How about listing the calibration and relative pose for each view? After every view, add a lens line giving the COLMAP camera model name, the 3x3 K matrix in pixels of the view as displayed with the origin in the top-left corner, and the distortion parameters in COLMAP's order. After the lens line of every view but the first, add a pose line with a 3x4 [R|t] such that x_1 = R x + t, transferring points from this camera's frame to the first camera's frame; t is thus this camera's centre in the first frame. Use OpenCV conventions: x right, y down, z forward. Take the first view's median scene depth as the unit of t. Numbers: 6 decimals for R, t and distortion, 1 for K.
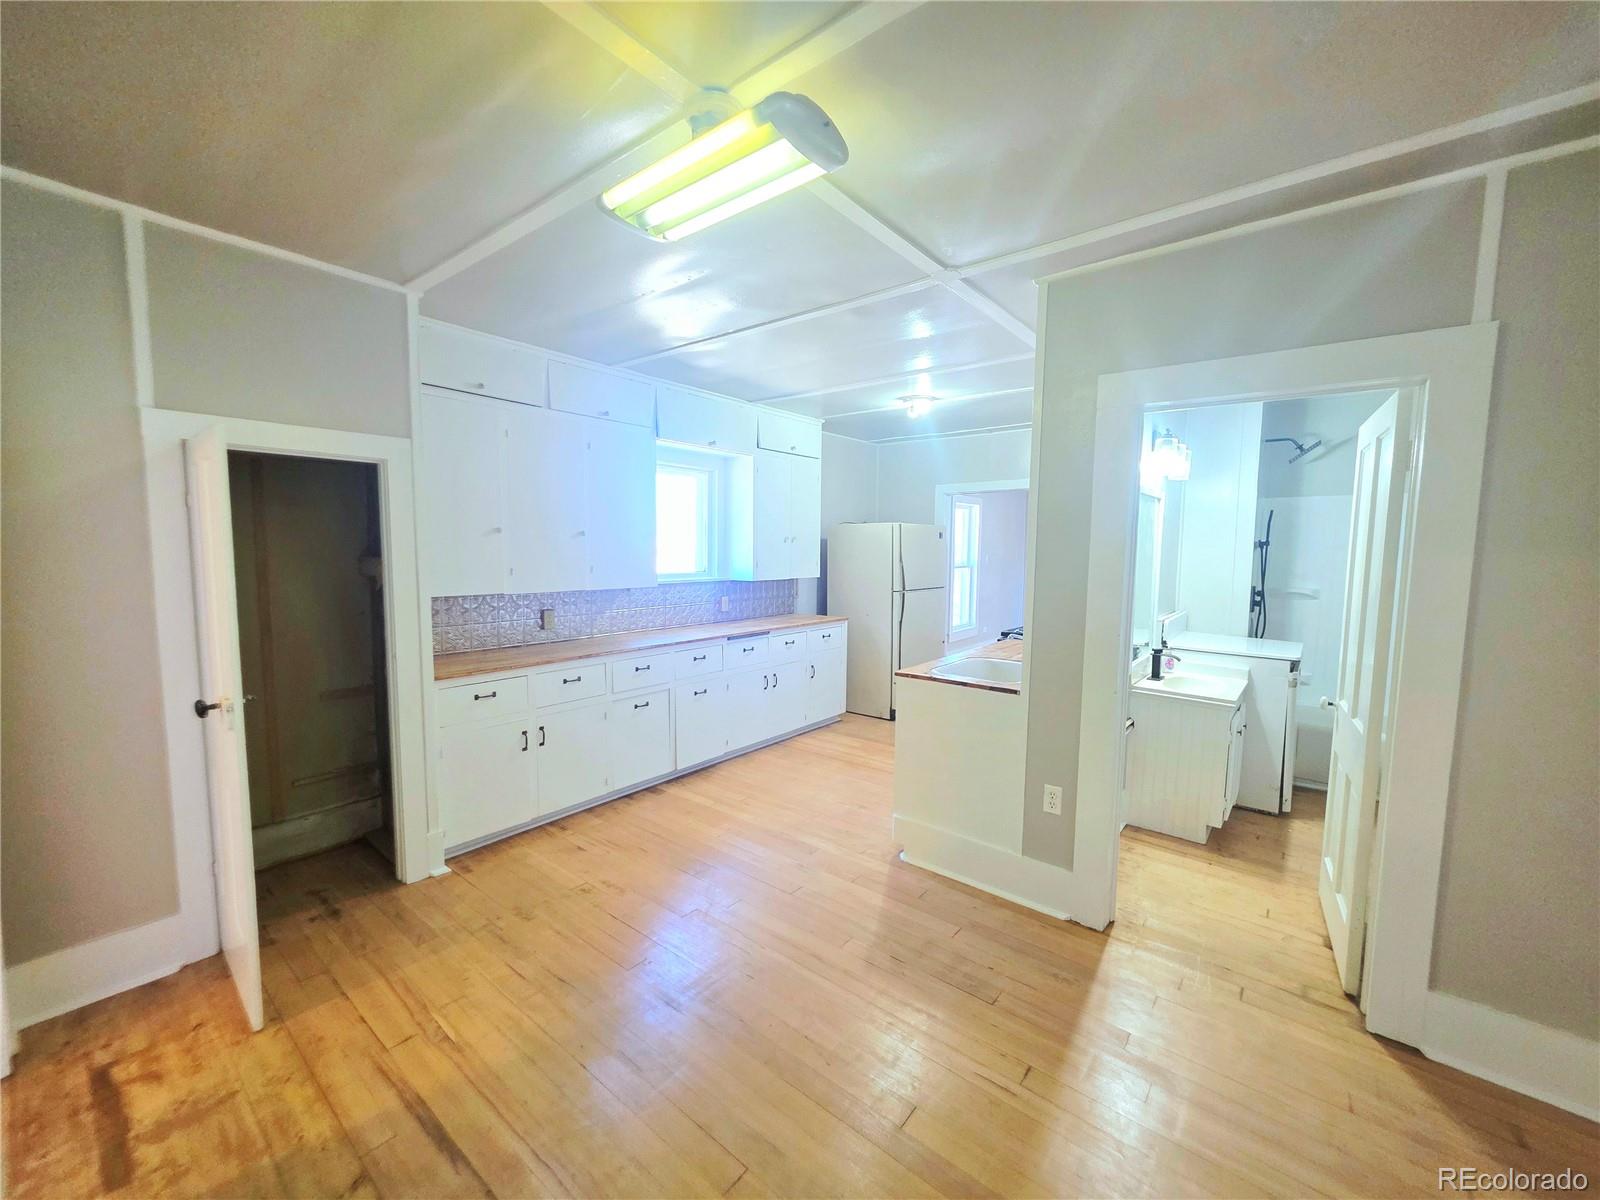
lens RADIAL K [[641.9, 0, 791.6], [0, 641.9, 600.7], [0, 0, 1]] dist [0.000056, 0.000262]
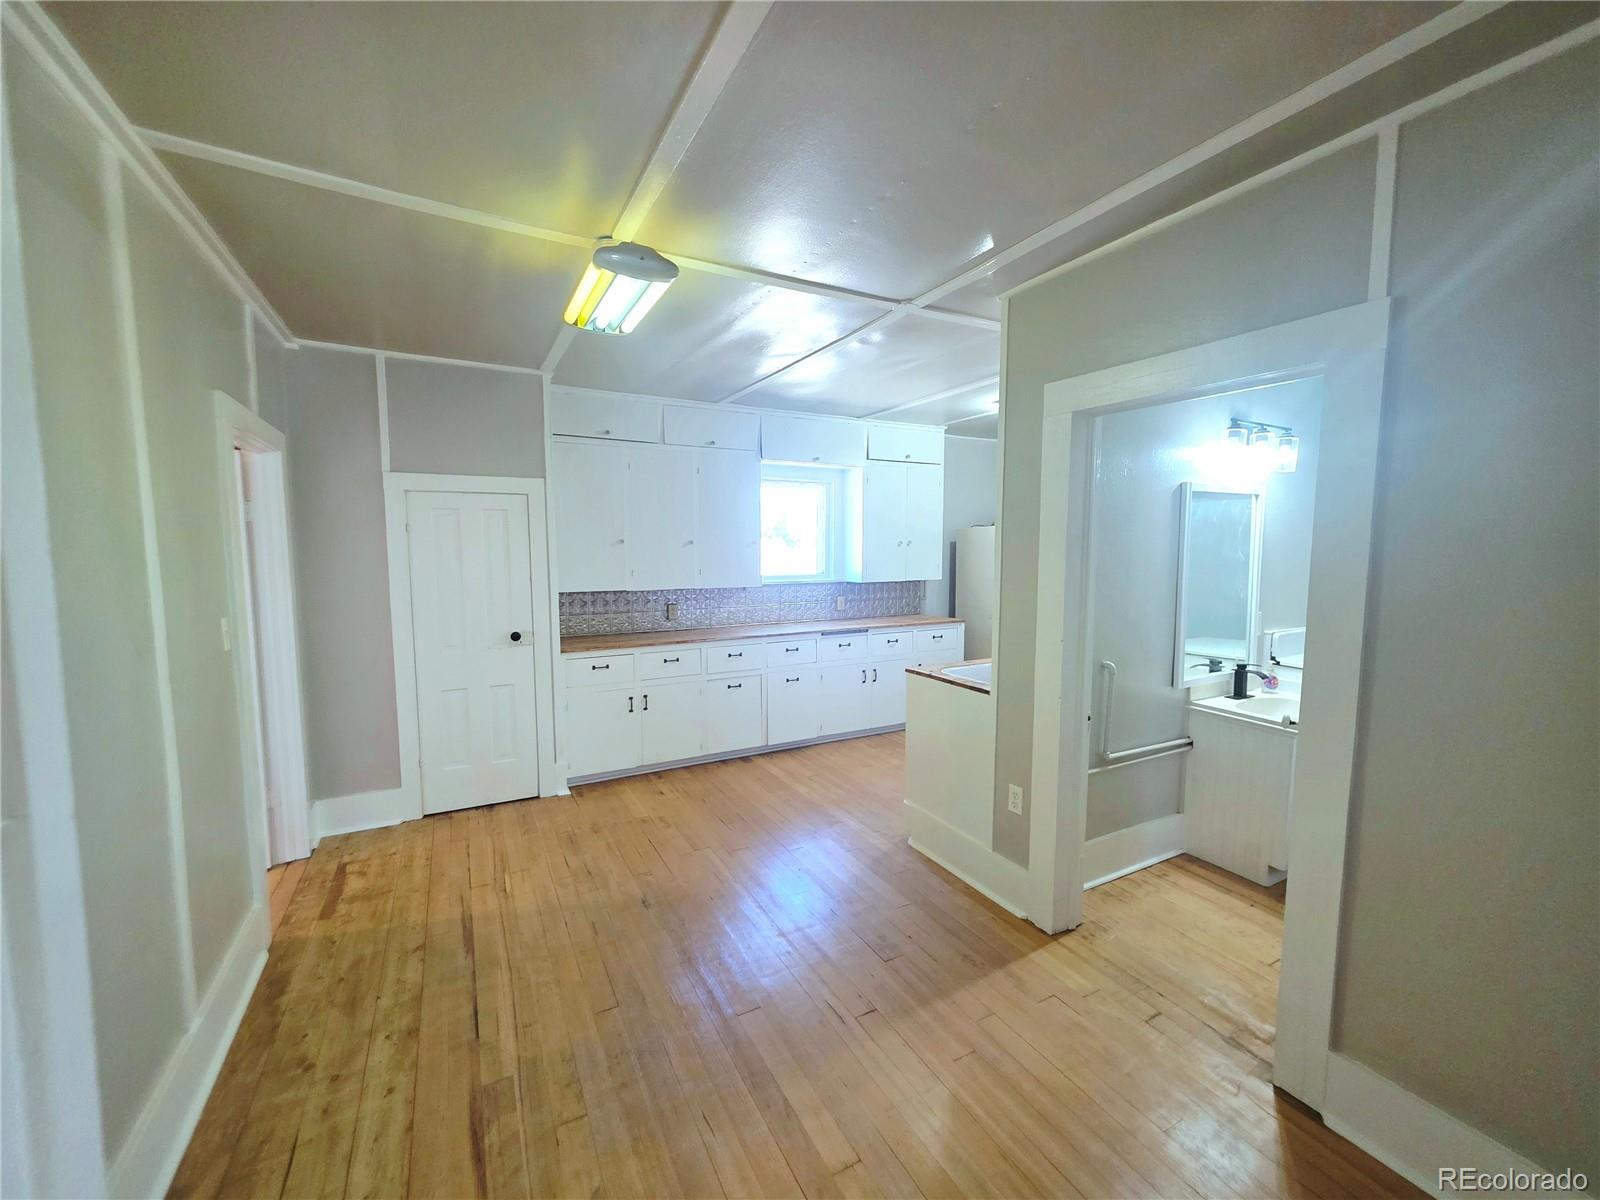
lens RADIAL K [[641.9, 0, 790.6], [0, 641.9, 601.5], [0, 0, 1]] dist [-0.000305, 0.000130]
pose [[0.922416, 0.022683, -0.385531, 0.333901], [-0.022493, 0.999734, 0.005004, -0.002069], [0.385542, 0.004056, 0.922681, -0.059976]]
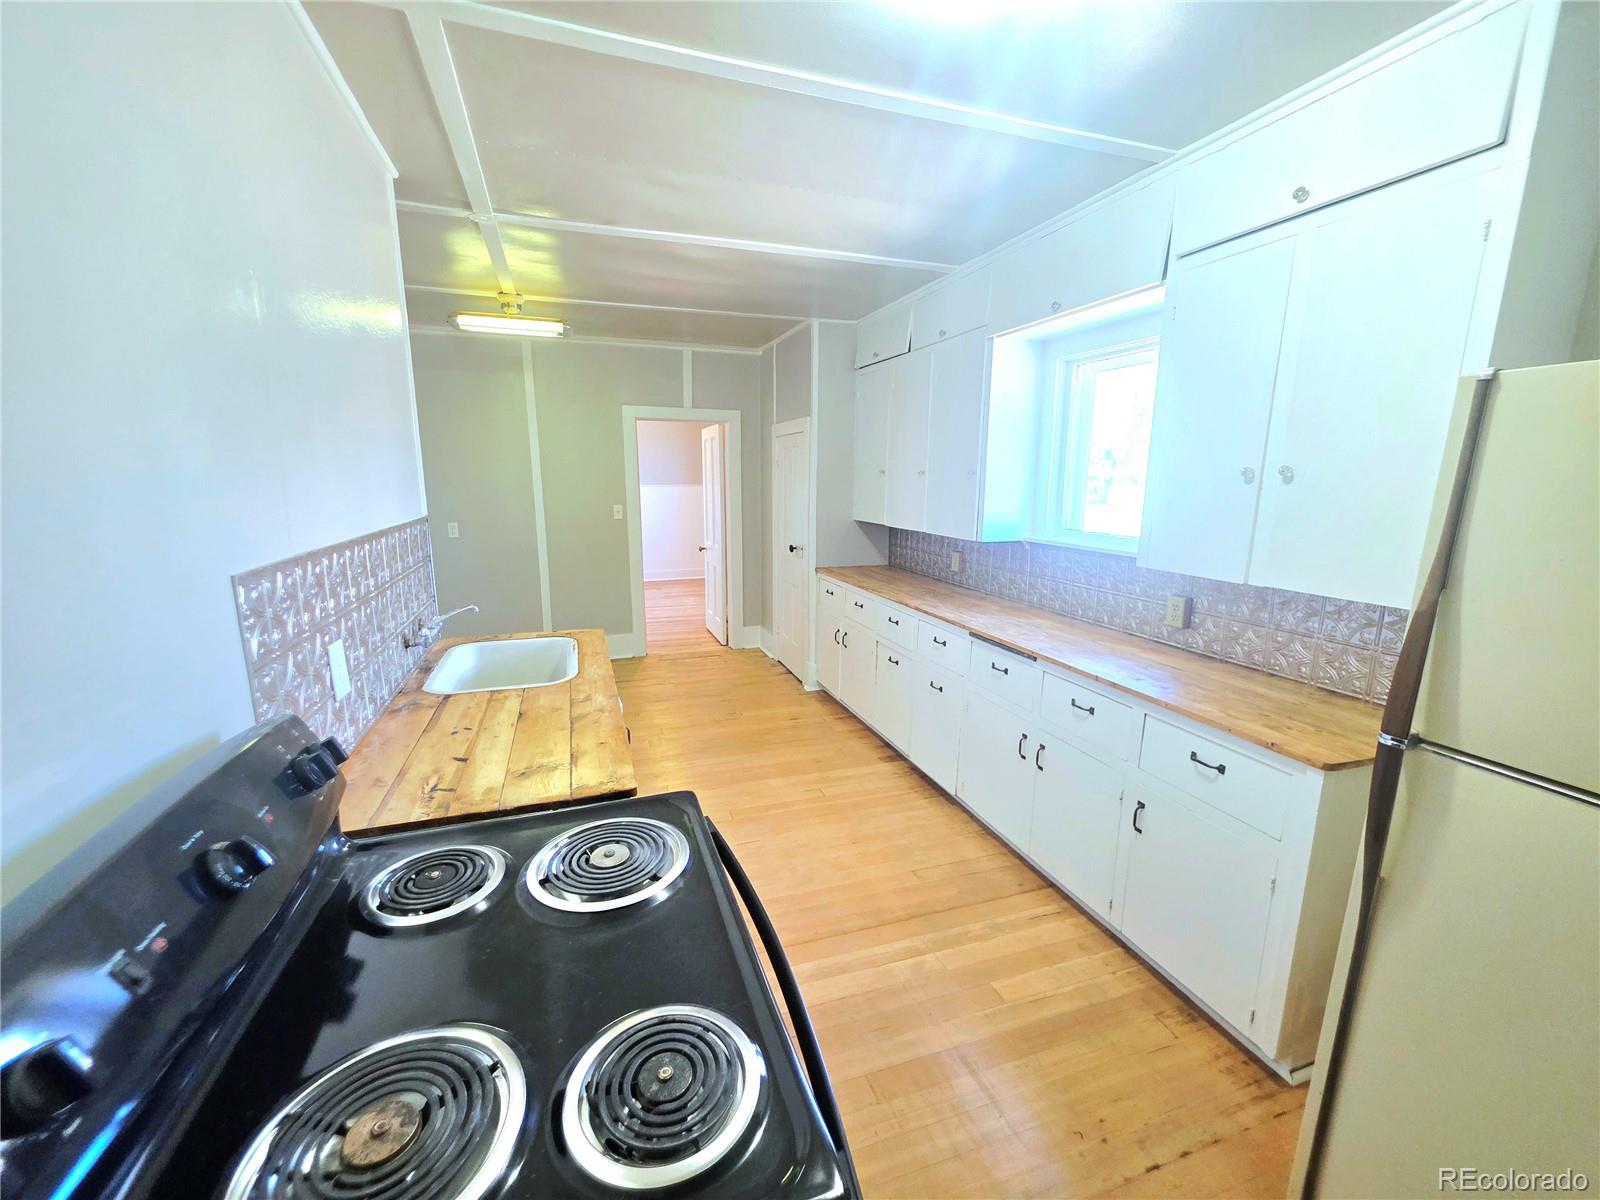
lens RADIAL K [[641.9, 0, 790.6], [0, 641.9, 601.5], [0, 0, 1]] dist [-0.000305, 0.000130]
pose [[-0.526294, 0.152904, -0.836442, 0.635065], [-0.083382, 0.969677, 0.229725, -0.125274], [0.846205, 0.190647, -0.497586, 1.390069]]
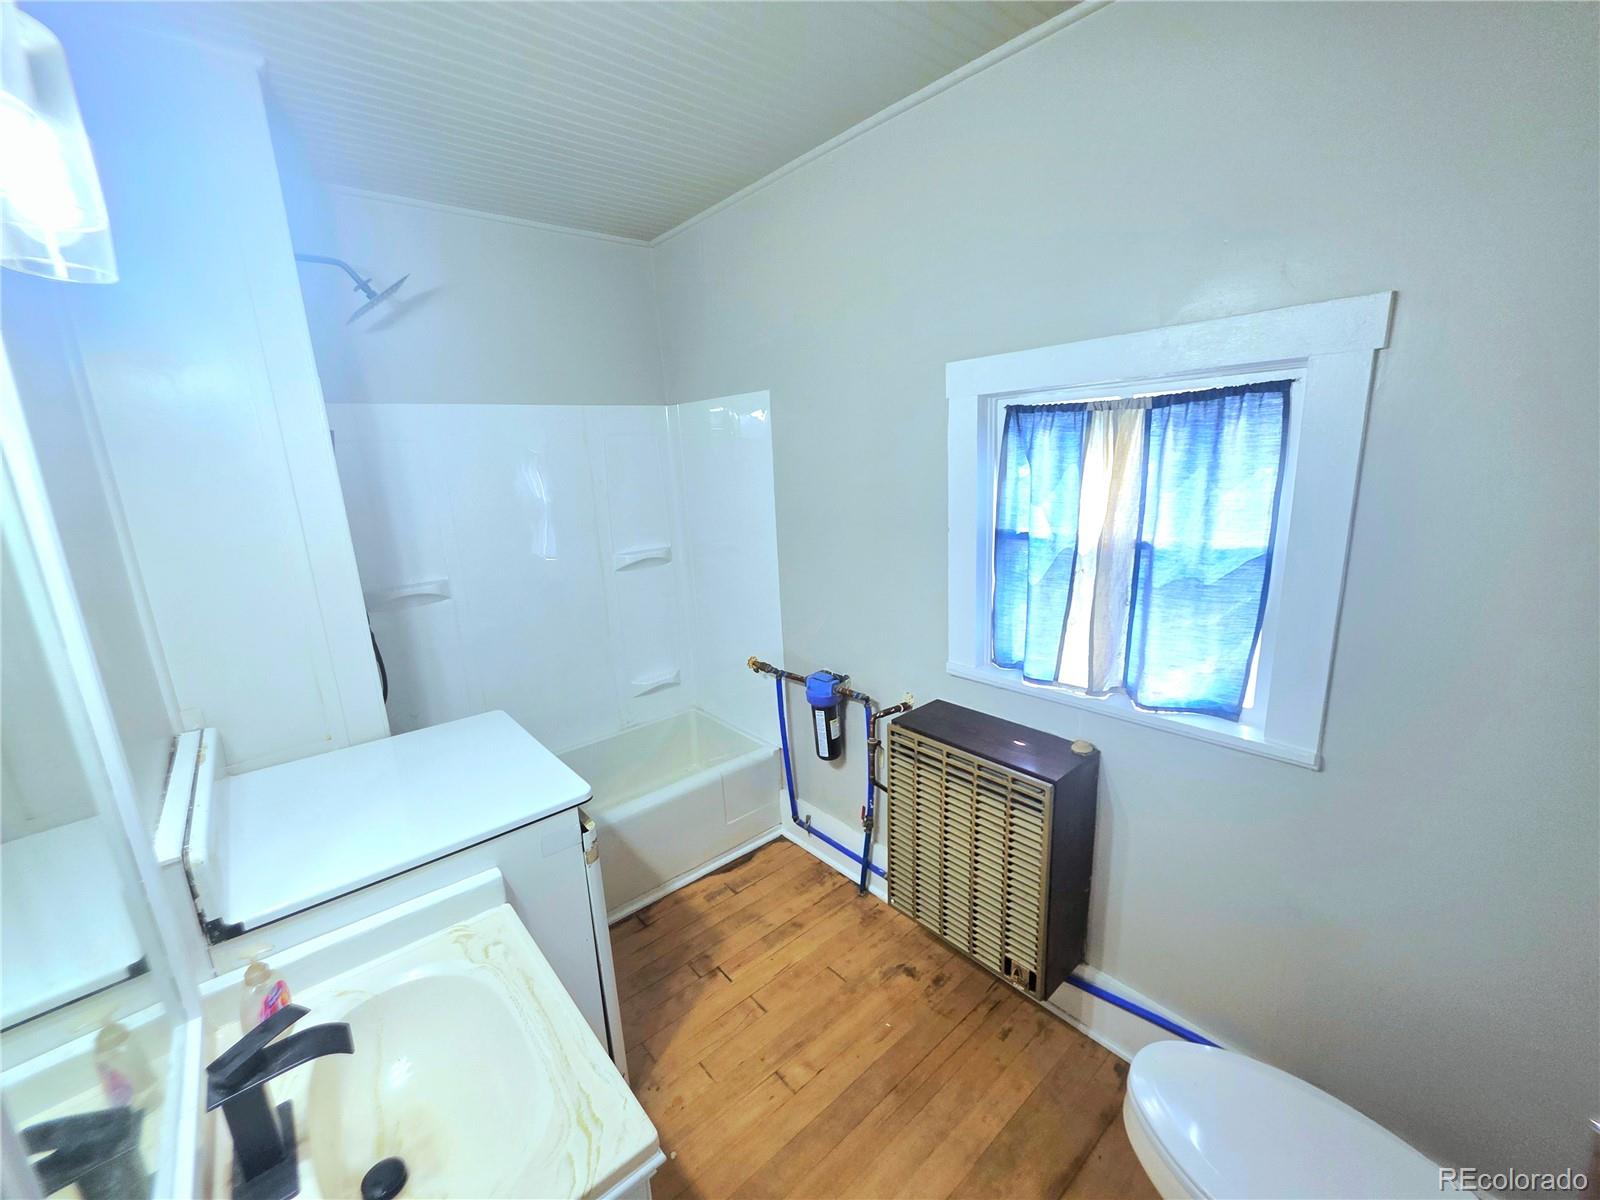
lens RADIAL K [[641.9, 0, 791.6], [0, 641.9, 600.7], [0, 0, 1]] dist [0.000056, 0.000262]
pose [[0.169545, -0.241467, 0.955483, 0.427255], [0.136079, 0.965969, 0.219971, -0.100627], [-0.976083, 0.092726, 0.196633, 0.752747]]
